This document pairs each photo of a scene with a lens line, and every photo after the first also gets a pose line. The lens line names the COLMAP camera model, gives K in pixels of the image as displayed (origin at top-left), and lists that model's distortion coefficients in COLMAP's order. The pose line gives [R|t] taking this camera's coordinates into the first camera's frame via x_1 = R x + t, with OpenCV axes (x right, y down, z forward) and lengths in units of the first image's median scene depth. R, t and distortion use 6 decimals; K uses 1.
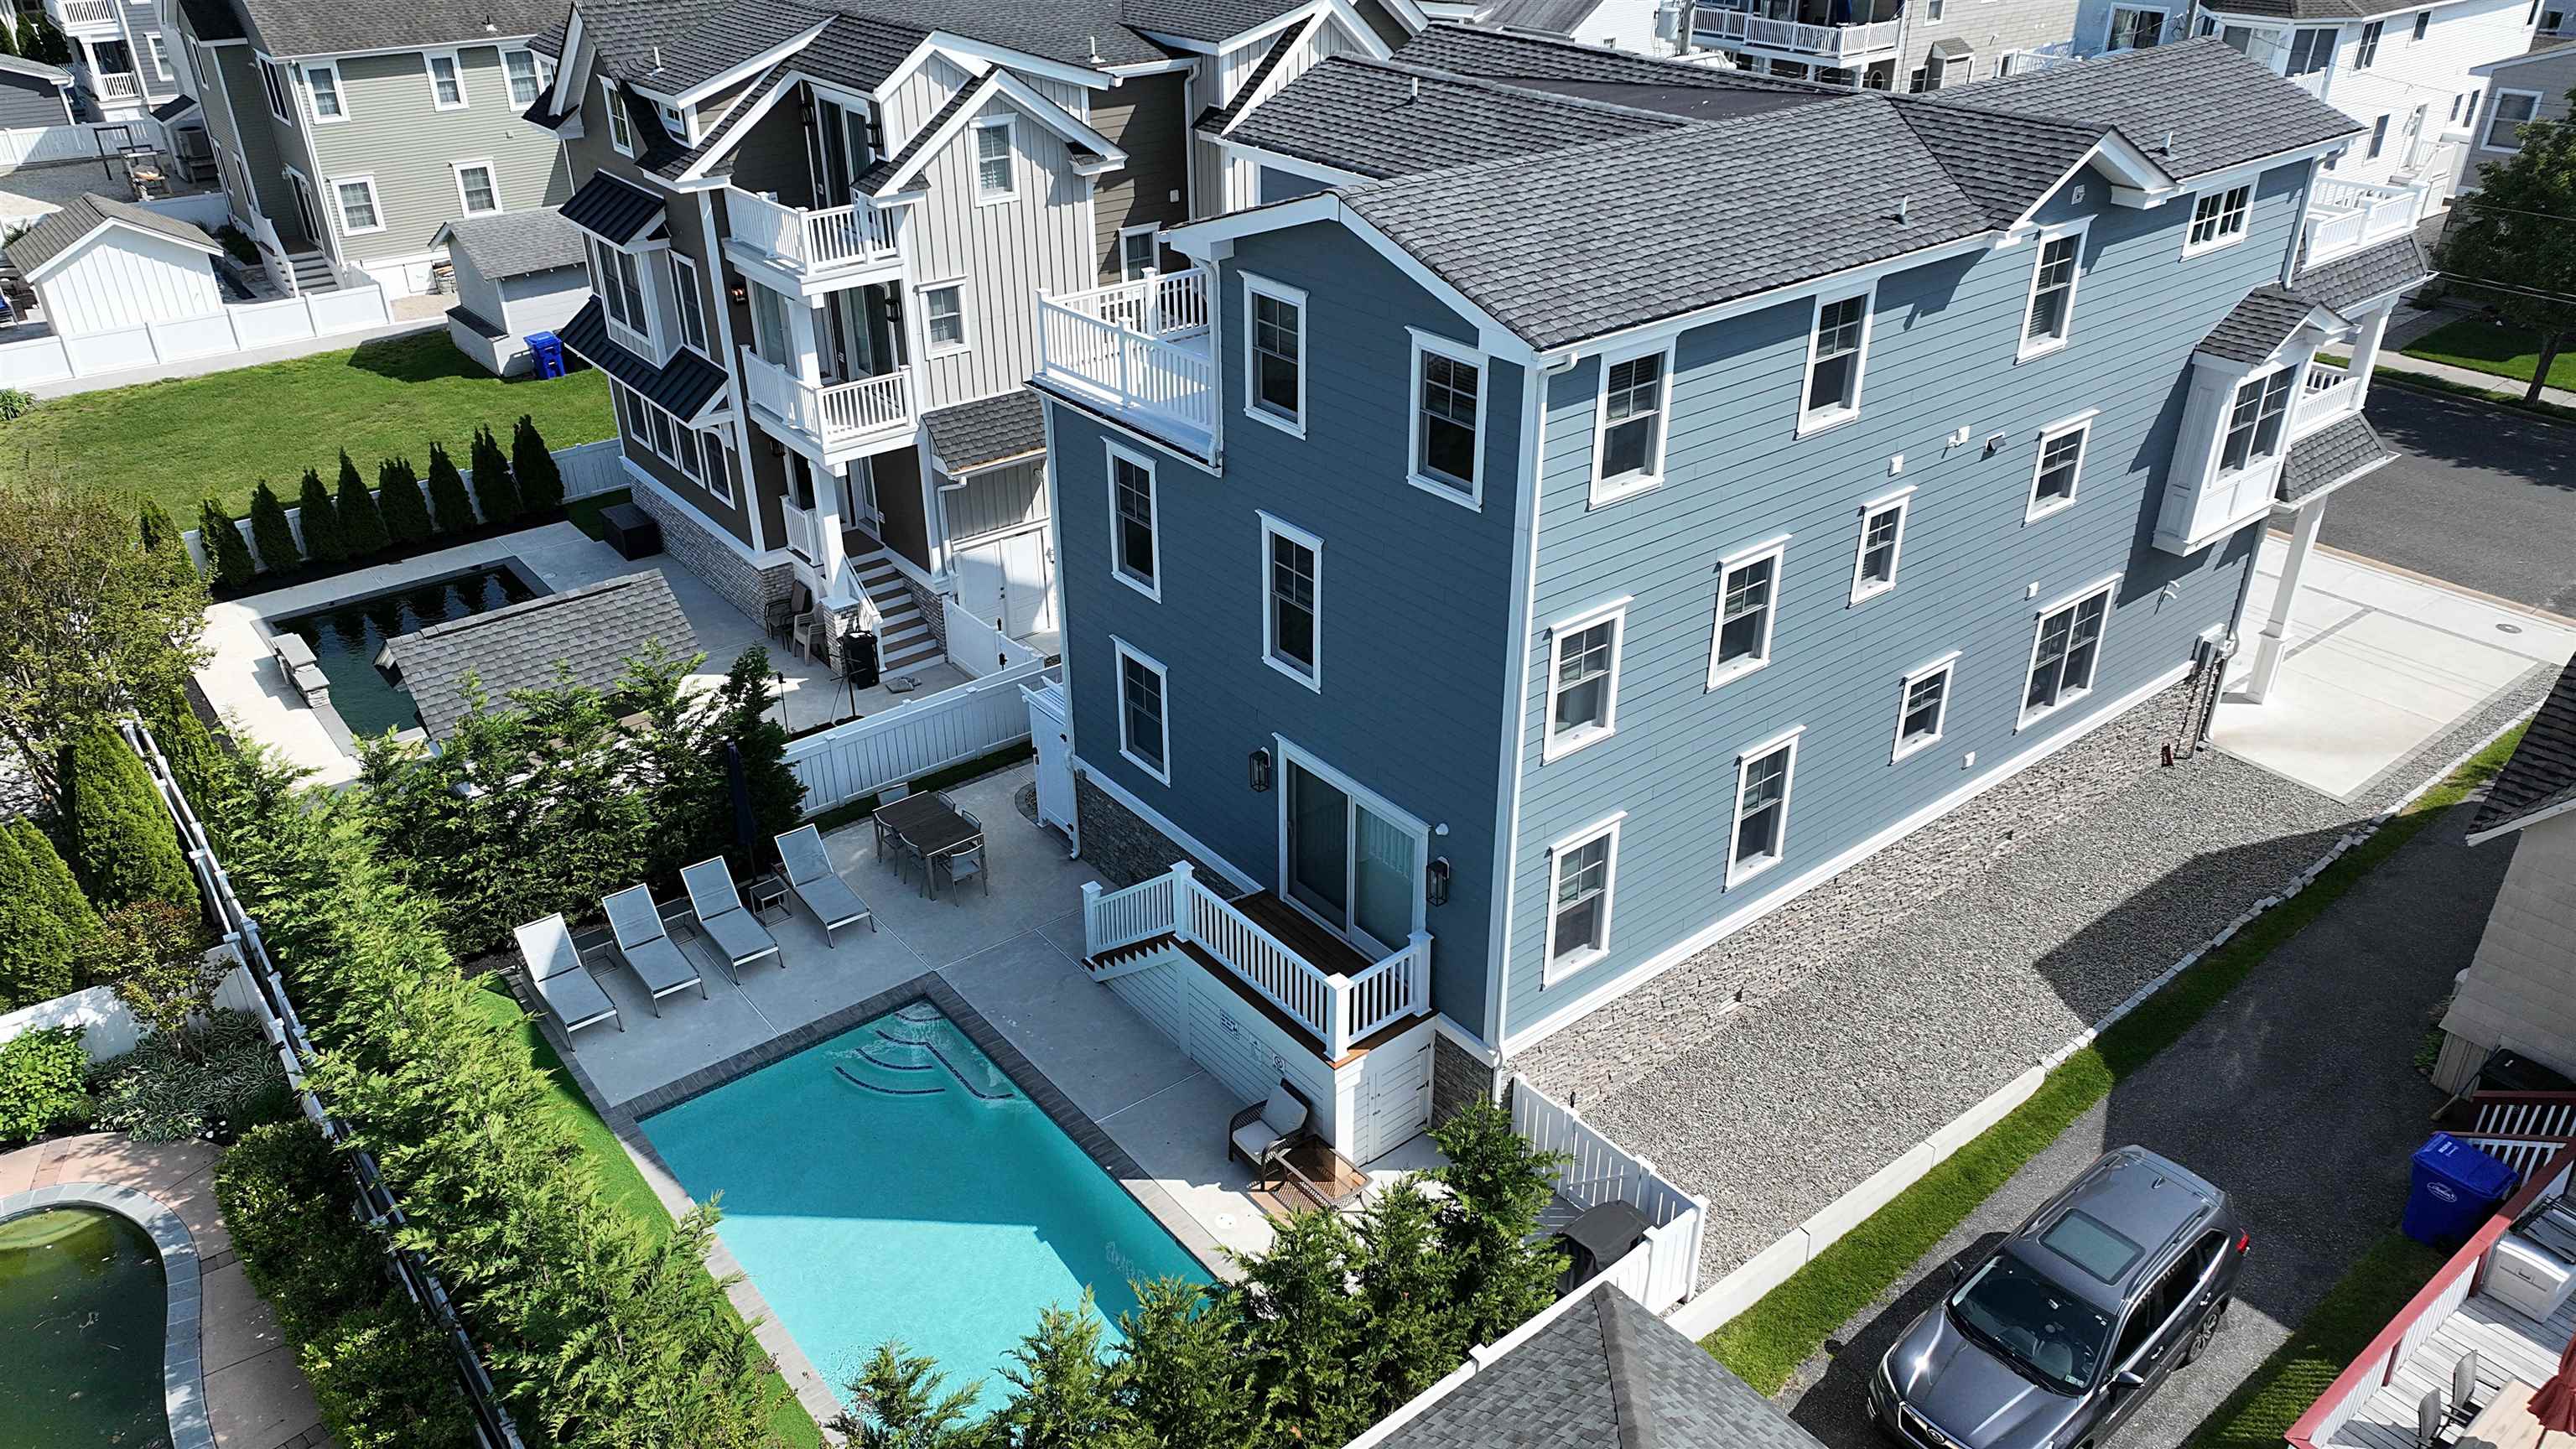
lens RADIAL K [[1809.1, 0, 1290.0], [0, 1809.1, 721.1], [0, 0, 1]] dist [0.004978, 0.010065]
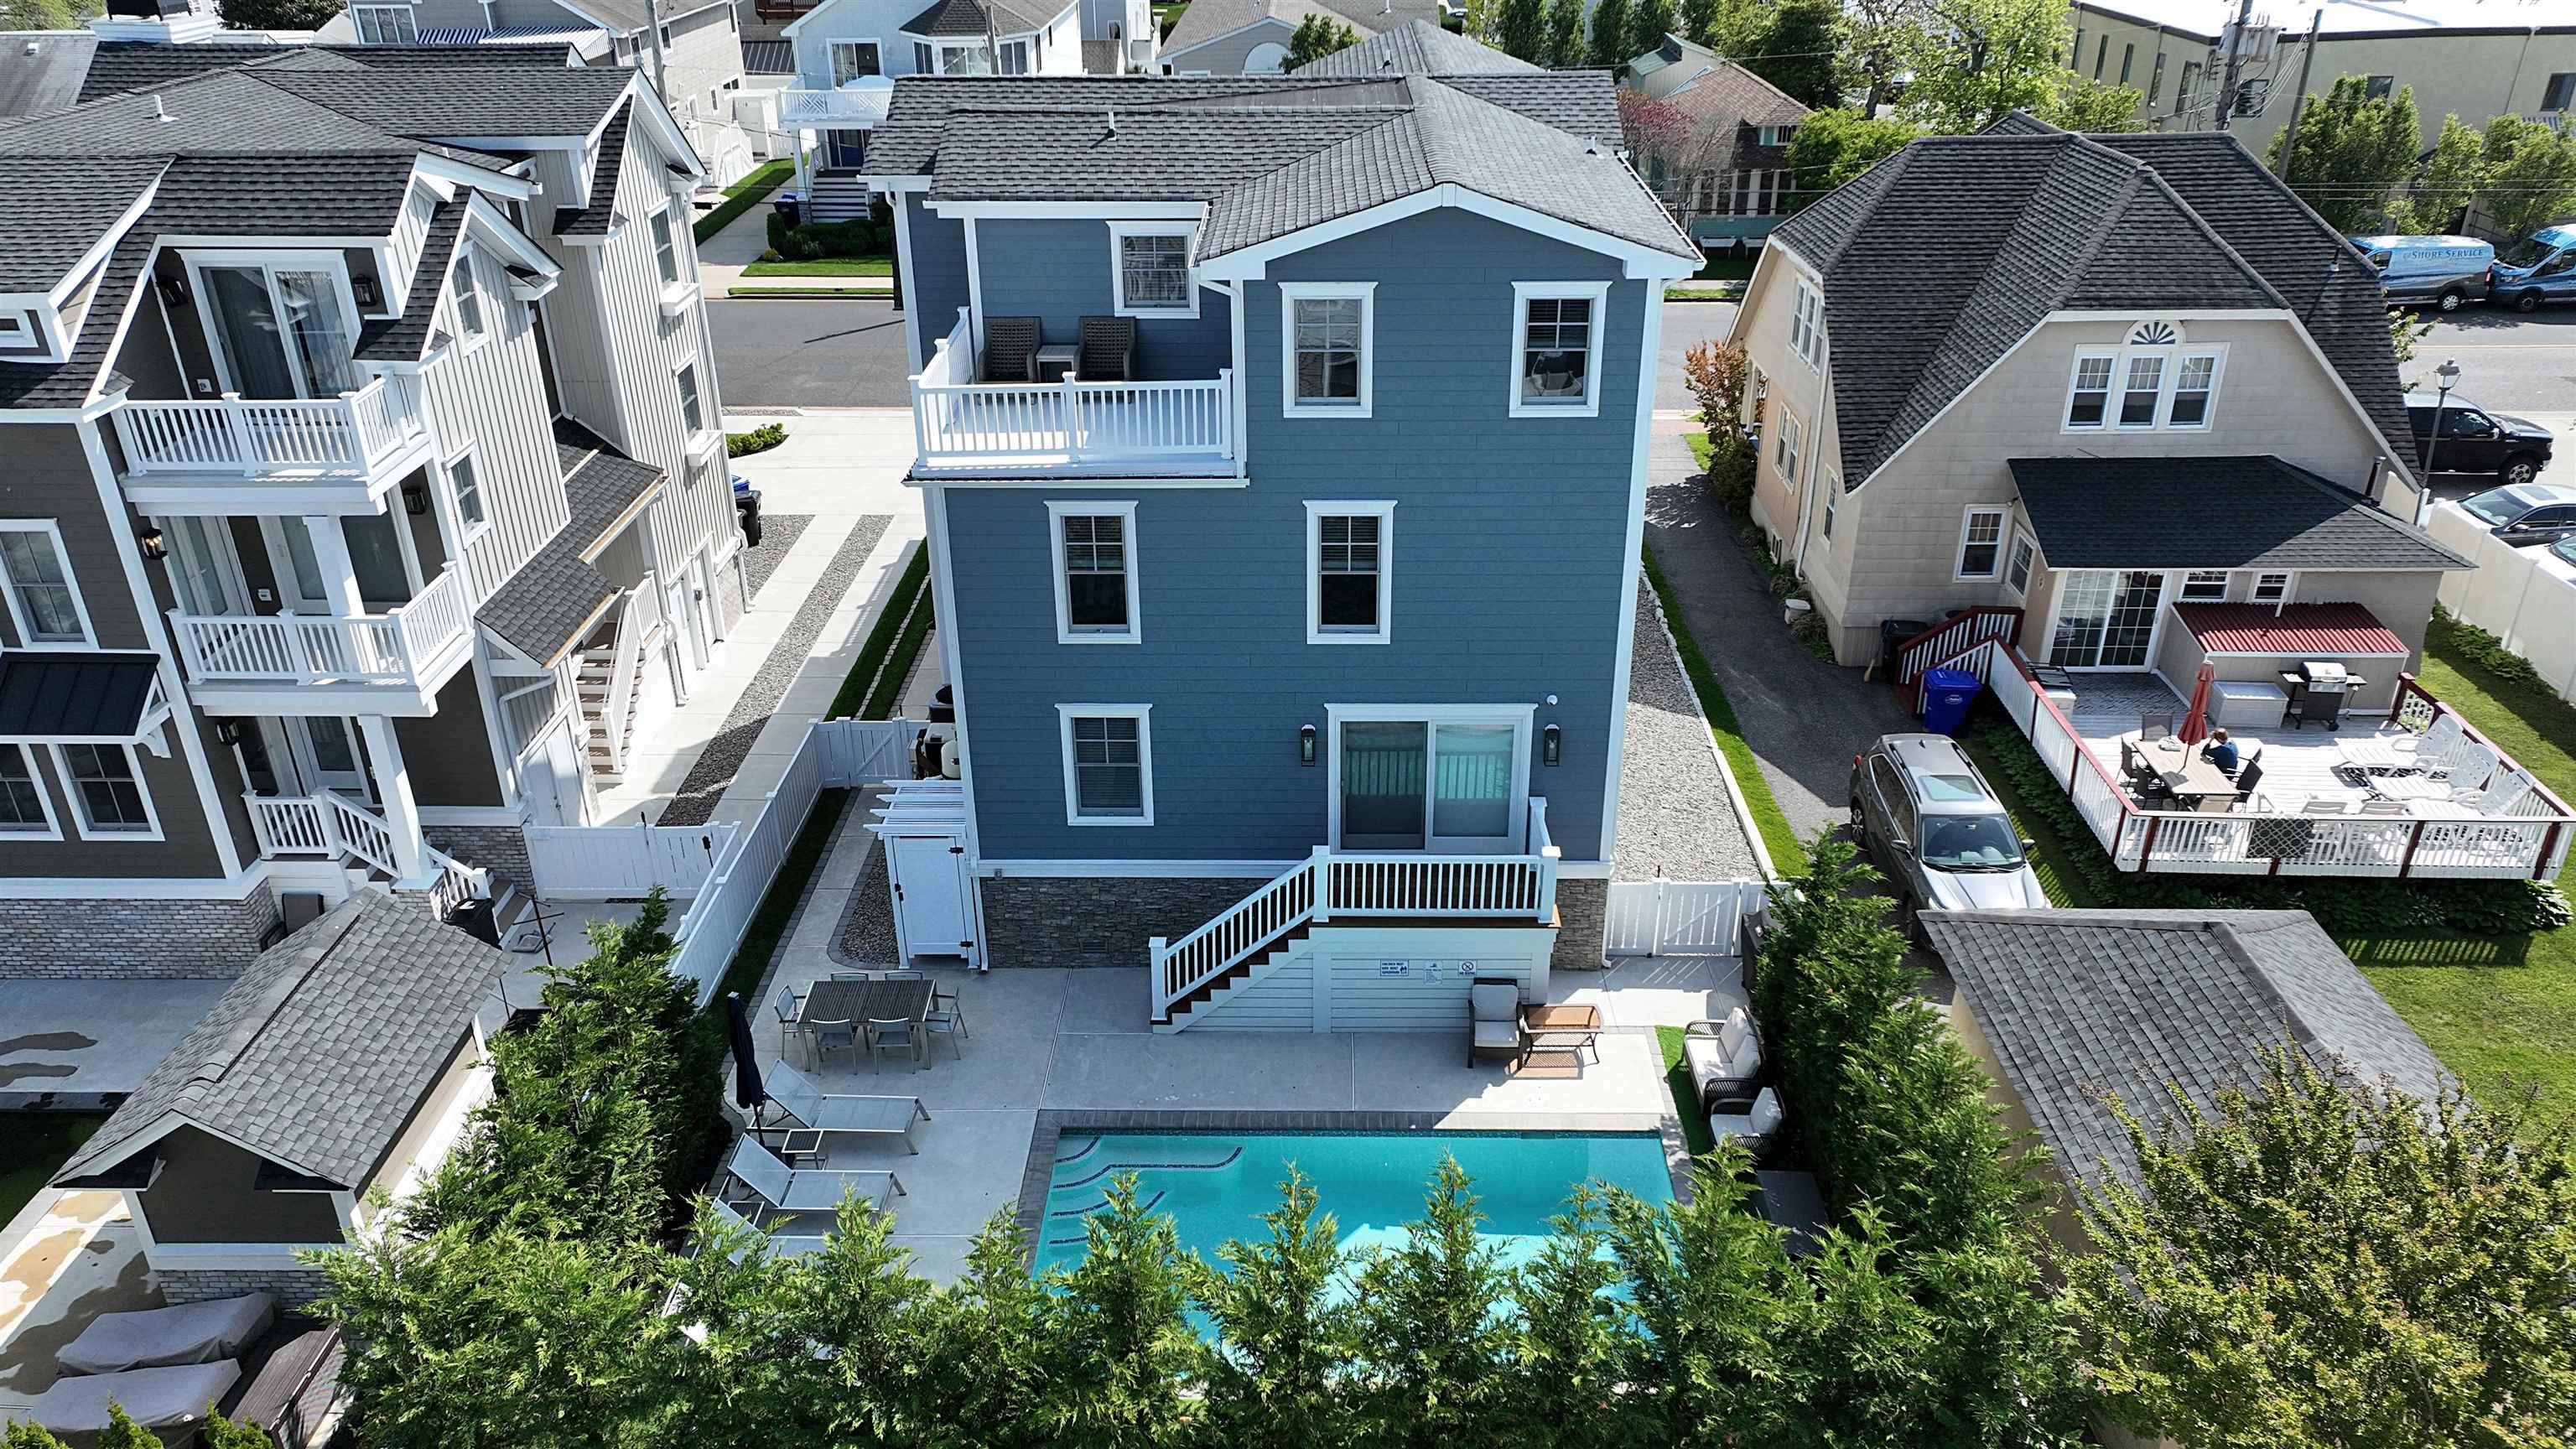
lens RADIAL K [[1809.1, 0, 1296.4], [0, 1809.1, 716.5], [0, 0, 1]] dist [0.004978, 0.010065]
pose [[0.637197, -0.349918, 0.686685, -0.733250], [0.372480, 0.919841, 0.123093, -0.120914], [-0.674713, 0.177342, 0.716458, 0.229754]]
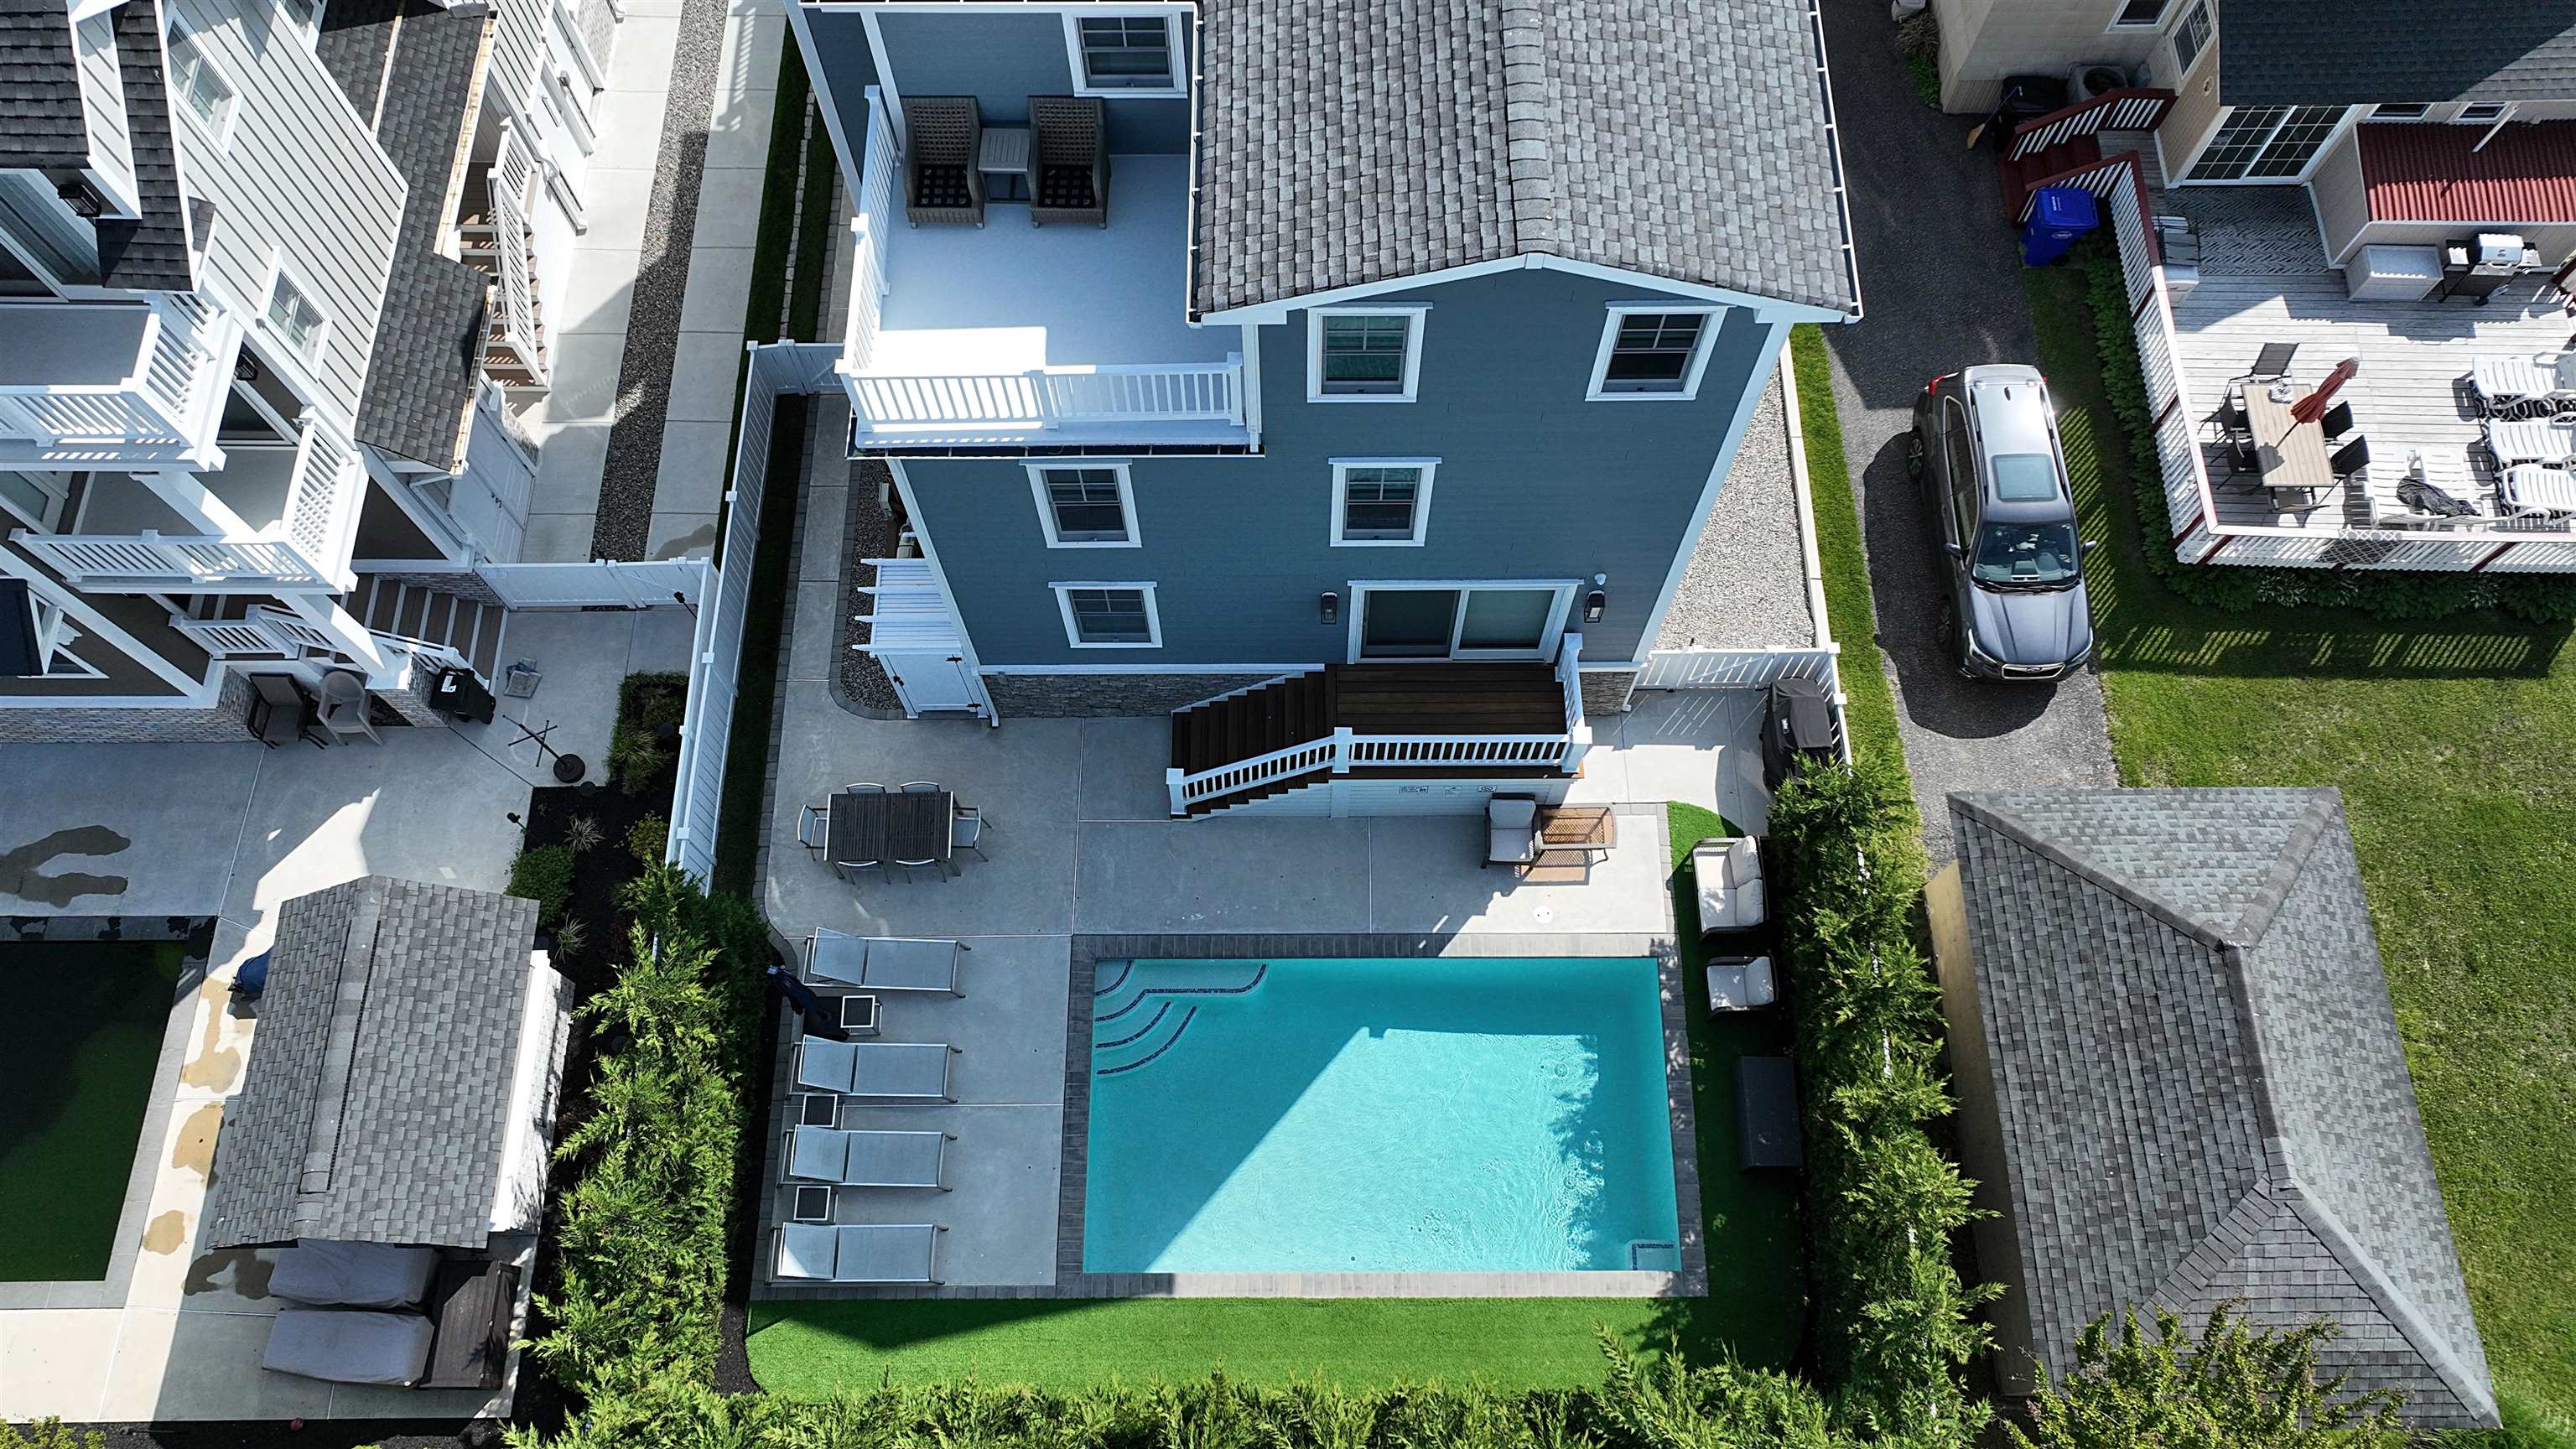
lens RADIAL K [[1809.1, 0, 1295.0], [0, 1809.1, 715.9], [0, 0, 1]] dist [0.004978, 0.010065]
pose [[0.623404, -0.721857, 0.300482, -0.356504], [0.373370, 0.612478, 0.696753, -0.613646], [-0.686995, -0.322168, 0.651341, 0.347711]]
